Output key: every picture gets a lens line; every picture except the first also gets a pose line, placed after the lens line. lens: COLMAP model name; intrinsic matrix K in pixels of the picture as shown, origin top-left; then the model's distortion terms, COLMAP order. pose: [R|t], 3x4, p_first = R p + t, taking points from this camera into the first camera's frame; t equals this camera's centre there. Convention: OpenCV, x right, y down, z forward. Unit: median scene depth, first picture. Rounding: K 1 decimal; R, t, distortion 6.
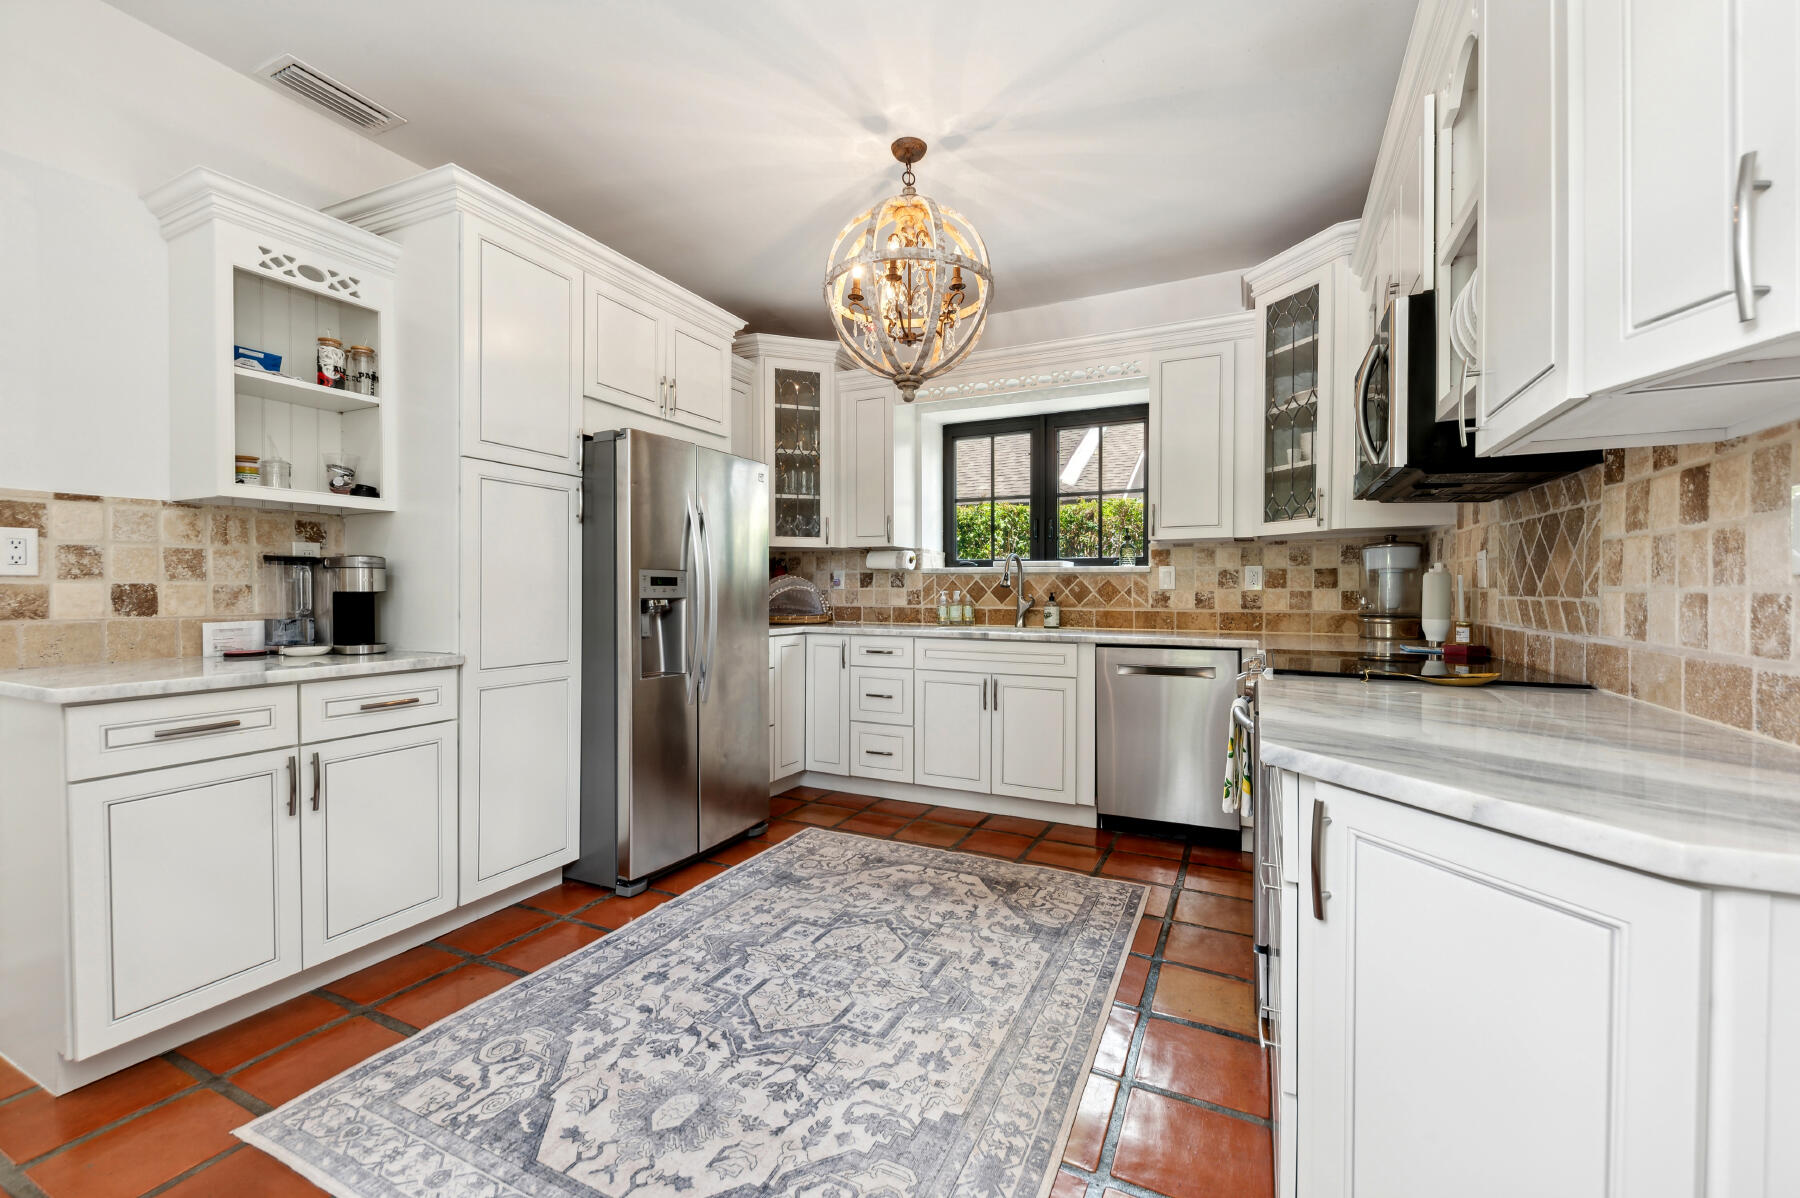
lens RADIAL K [[731.9, 0, 899.8], [0, 731.9, 599.6], [0, 0, 1]] dist [0.010170, -0.000297]
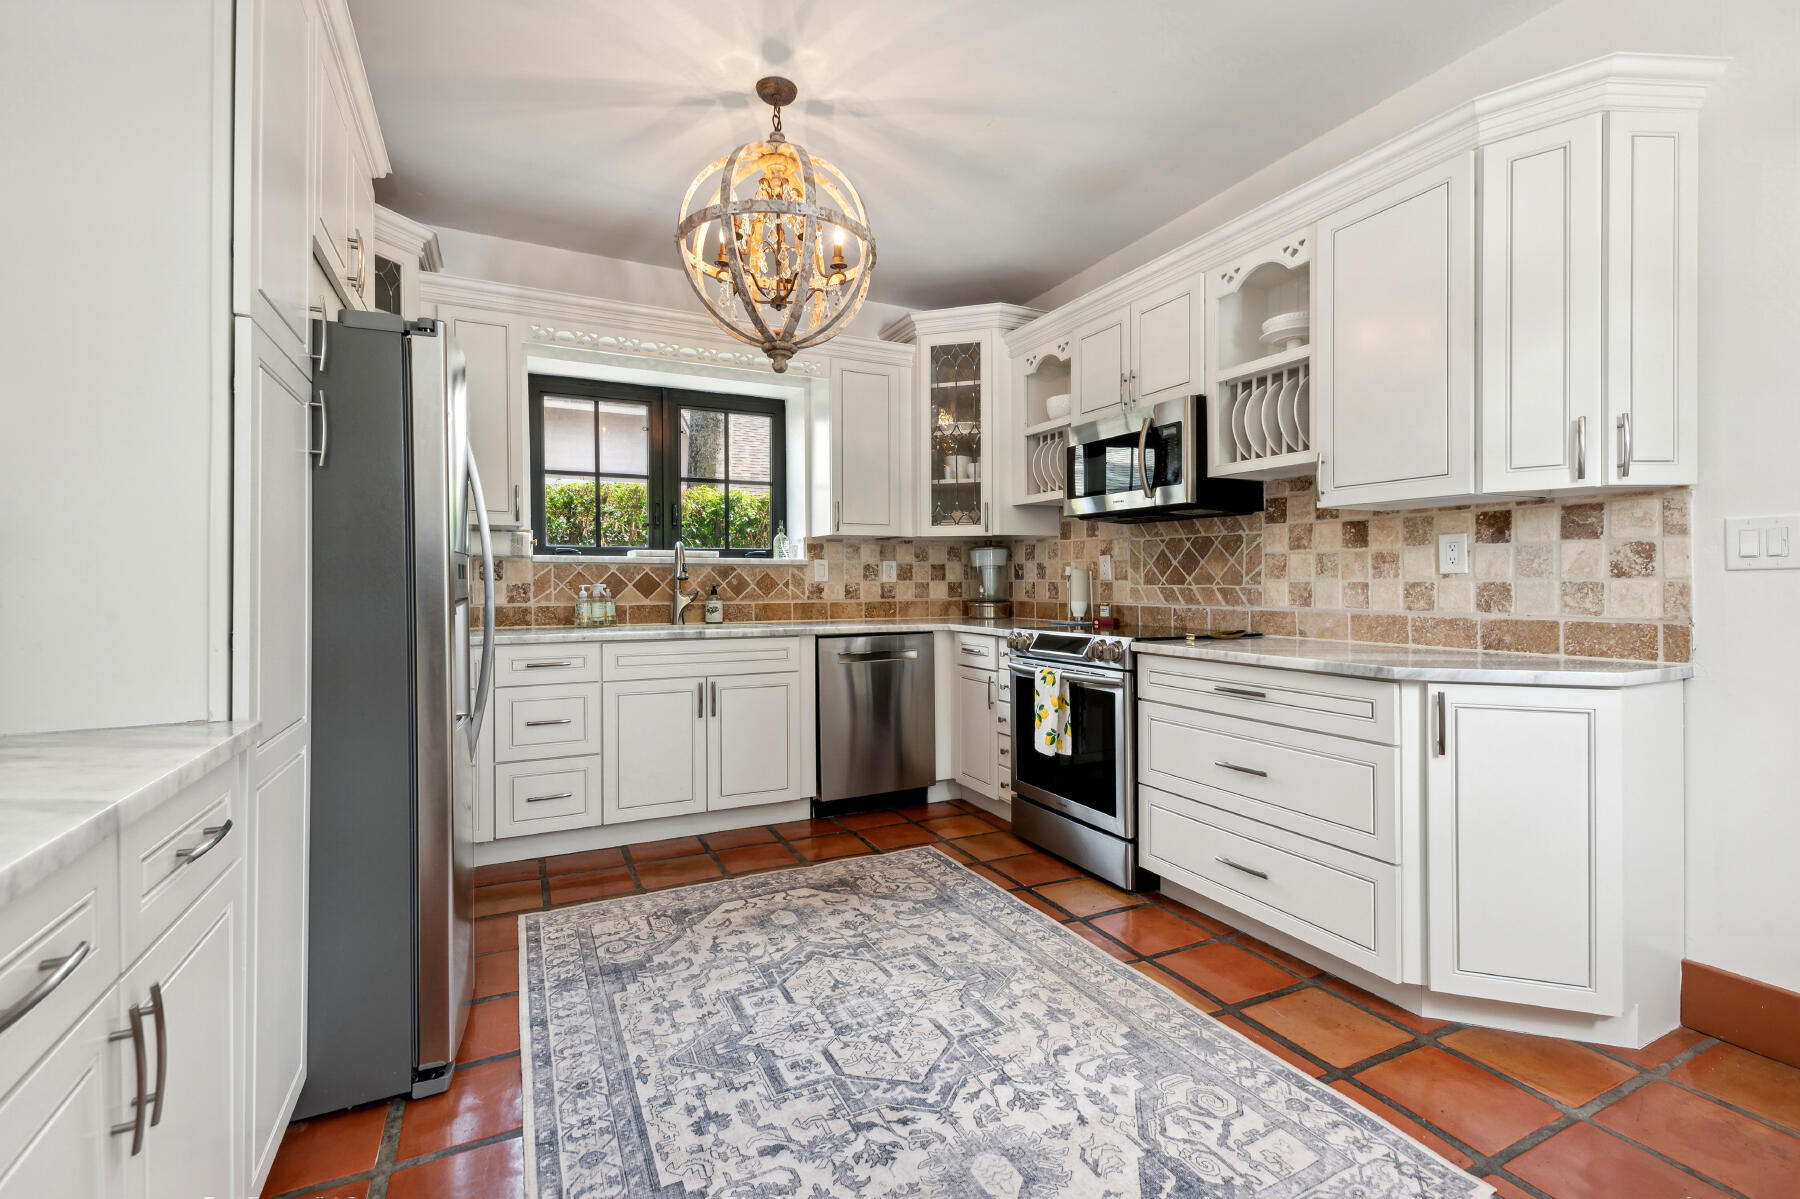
lens RADIAL K [[794.9, 0, 898.8], [0, 794.9, 585.0], [0, 0, 1]] dist [0.011343, 0.000030]
pose [[0.611047, -0.006927, 0.791564, -0.654391], [0.014549, 0.999891, -0.002480, -0.006195], [-0.791461, 0.013032, 0.611081, 0.289034]]
